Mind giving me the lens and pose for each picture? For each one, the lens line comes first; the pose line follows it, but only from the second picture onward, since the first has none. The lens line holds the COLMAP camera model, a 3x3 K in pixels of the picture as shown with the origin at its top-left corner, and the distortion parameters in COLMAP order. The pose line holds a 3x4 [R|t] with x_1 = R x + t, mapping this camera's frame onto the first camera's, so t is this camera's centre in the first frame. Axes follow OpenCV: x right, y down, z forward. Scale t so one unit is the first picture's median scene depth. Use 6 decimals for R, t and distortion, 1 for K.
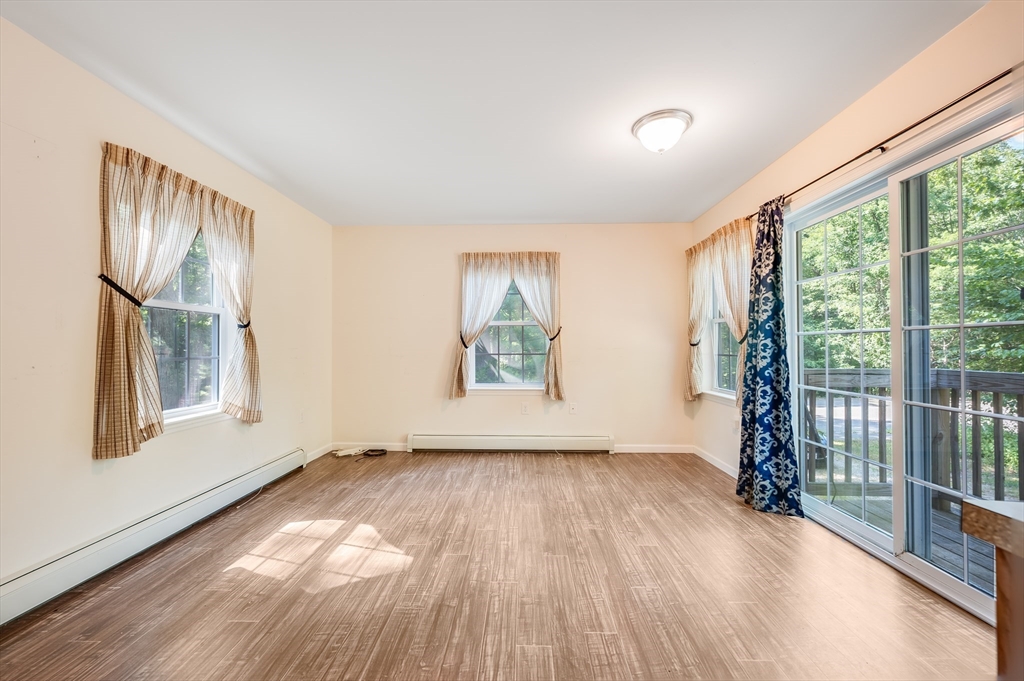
lens RADIAL K [[407.0, 0, 511.6], [0, 407.0, 343.4], [0, 0, 1]] dist [-0.002150, -0.000037]
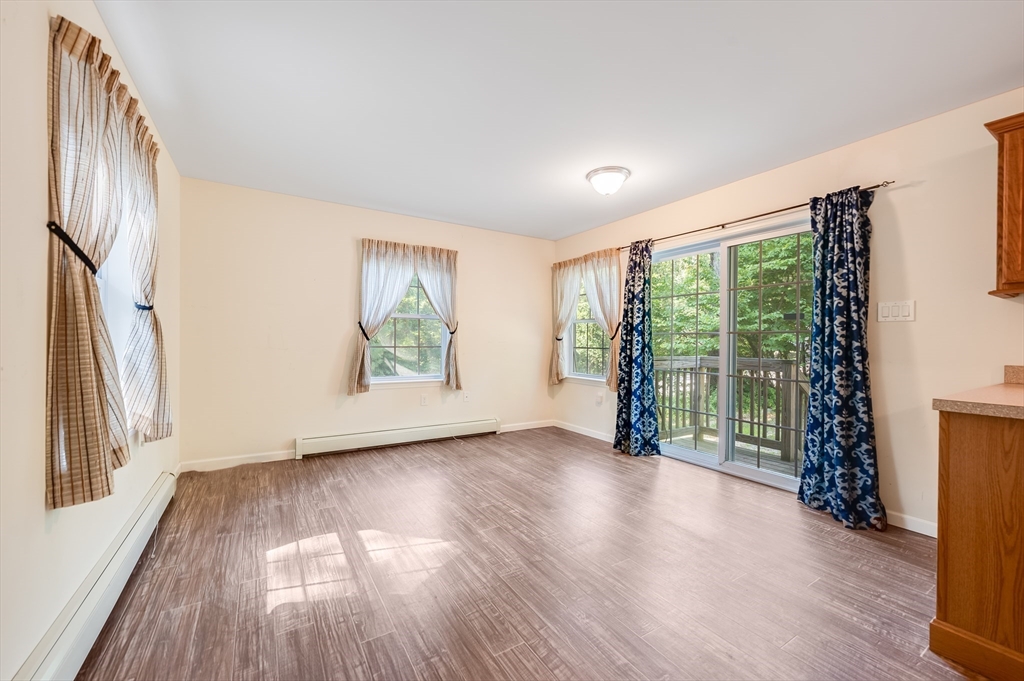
lens RADIAL K [[407.0, 0, 511.6], [0, 407.0, 343.4], [0, 0, 1]] dist [-0.002150, -0.000037]
pose [[0.834219, 0.005832, 0.551403, -0.550204], [-0.016182, 0.999772, 0.013908, 0.000301], [-0.551196, -0.020525, 0.834123, 0.045323]]
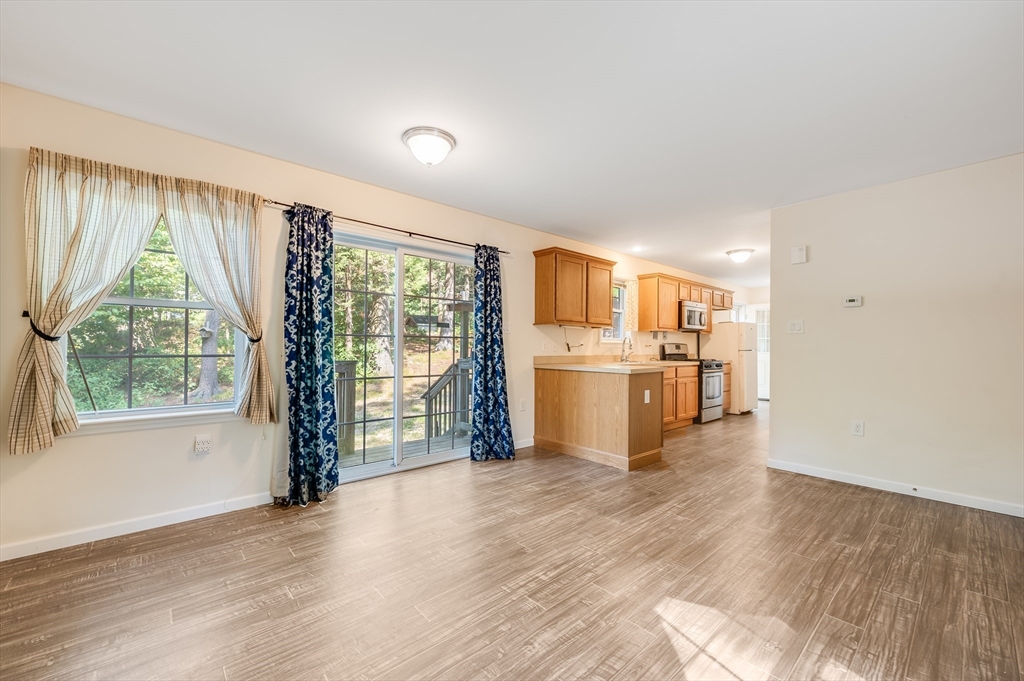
lens RADIAL K [[407.0, 0, 511.6], [0, 407.0, 343.4], [0, 0, 1]] dist [-0.002150, -0.000037]
pose [[-0.683570, 0.002403, 0.729881, -0.497661], [-0.014227, 0.999761, -0.016617, 0.014302], [-0.729746, -0.021743, -0.683372, 1.375410]]
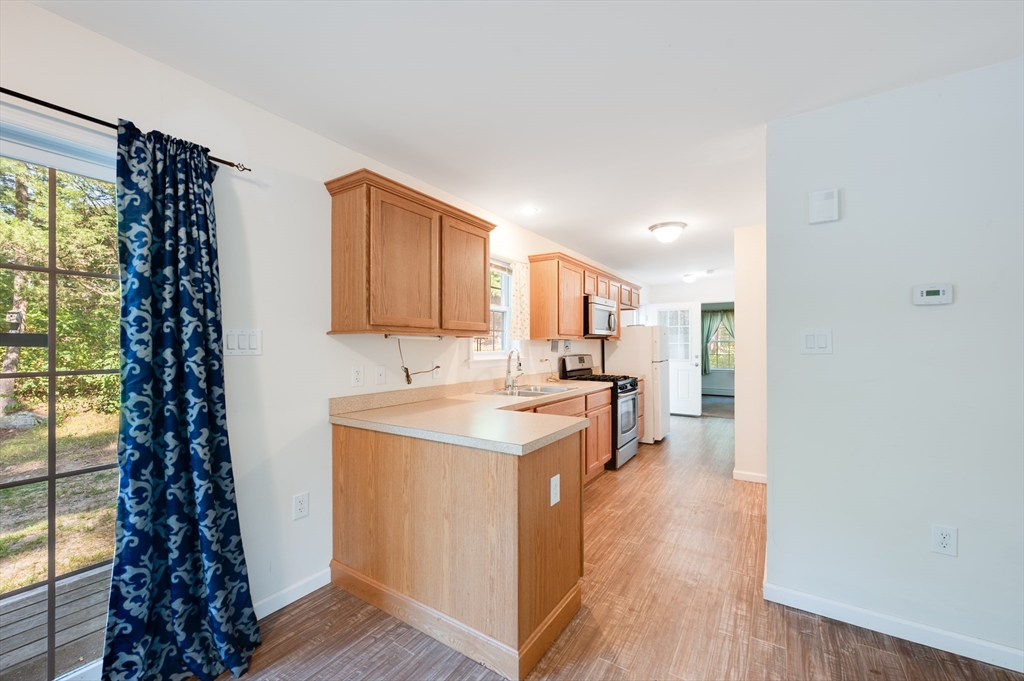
lens RADIAL K [[407.0, 0, 511.6], [0, 407.0, 343.4], [0, 0, 1]] dist [-0.002150, -0.000037]
pose [[-0.852680, 0.006570, 0.522392, -0.077258], [-0.001673, 0.999881, -0.015307, -0.060364], [-0.522431, -0.013926, -0.852568, 0.672852]]
